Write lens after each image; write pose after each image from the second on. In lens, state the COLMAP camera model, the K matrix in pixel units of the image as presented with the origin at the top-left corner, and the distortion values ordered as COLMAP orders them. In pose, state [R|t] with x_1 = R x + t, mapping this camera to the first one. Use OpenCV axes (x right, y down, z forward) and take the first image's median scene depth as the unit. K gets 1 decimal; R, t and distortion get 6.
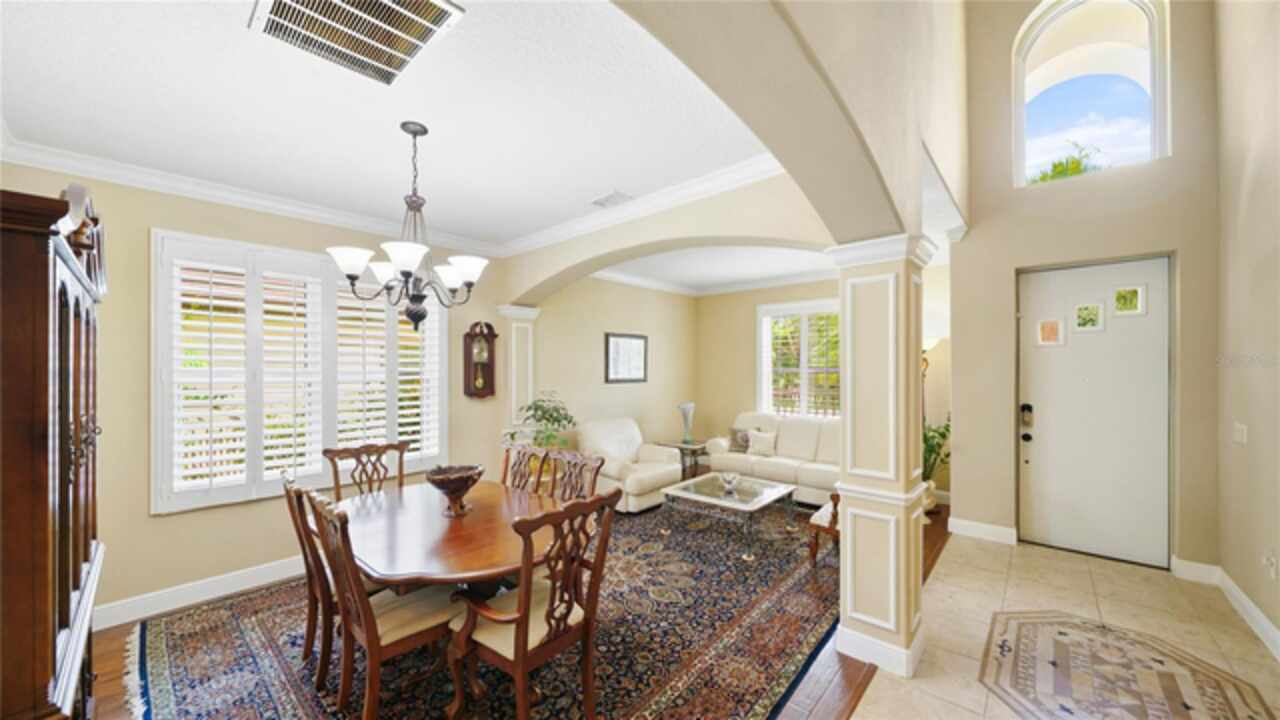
lens RADIAL K [[446.2, 0, 620.8], [0, 446.2, 368.7], [0, 0, 1]] dist [-0.004735, -0.000638]
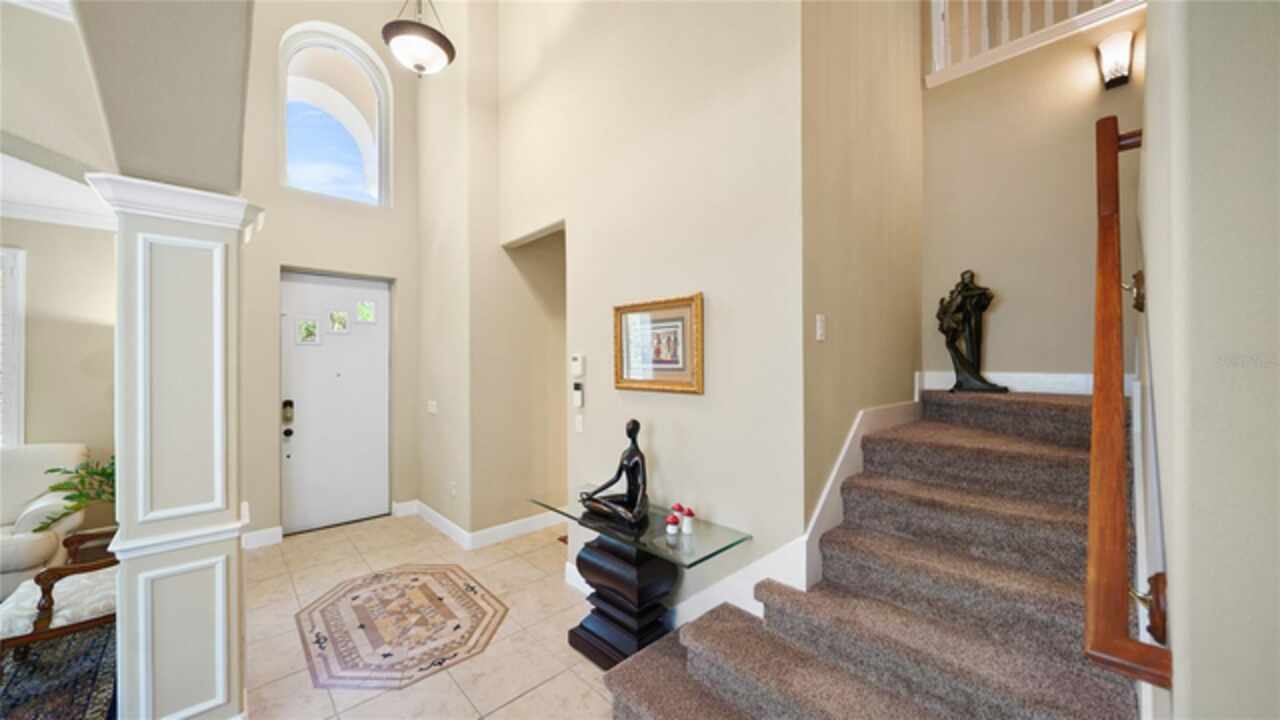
lens RADIAL K [[446.2, 0, 651.7], [0, 446.2, 364.1], [0, 0, 1]] dist [-0.004735, -0.000638]
pose [[0.045071, -0.001195, 0.998983, -0.114259], [0.004112, 0.999991, 0.001011, -0.000470], [-0.998975, 0.004063, 0.045076, 0.197094]]
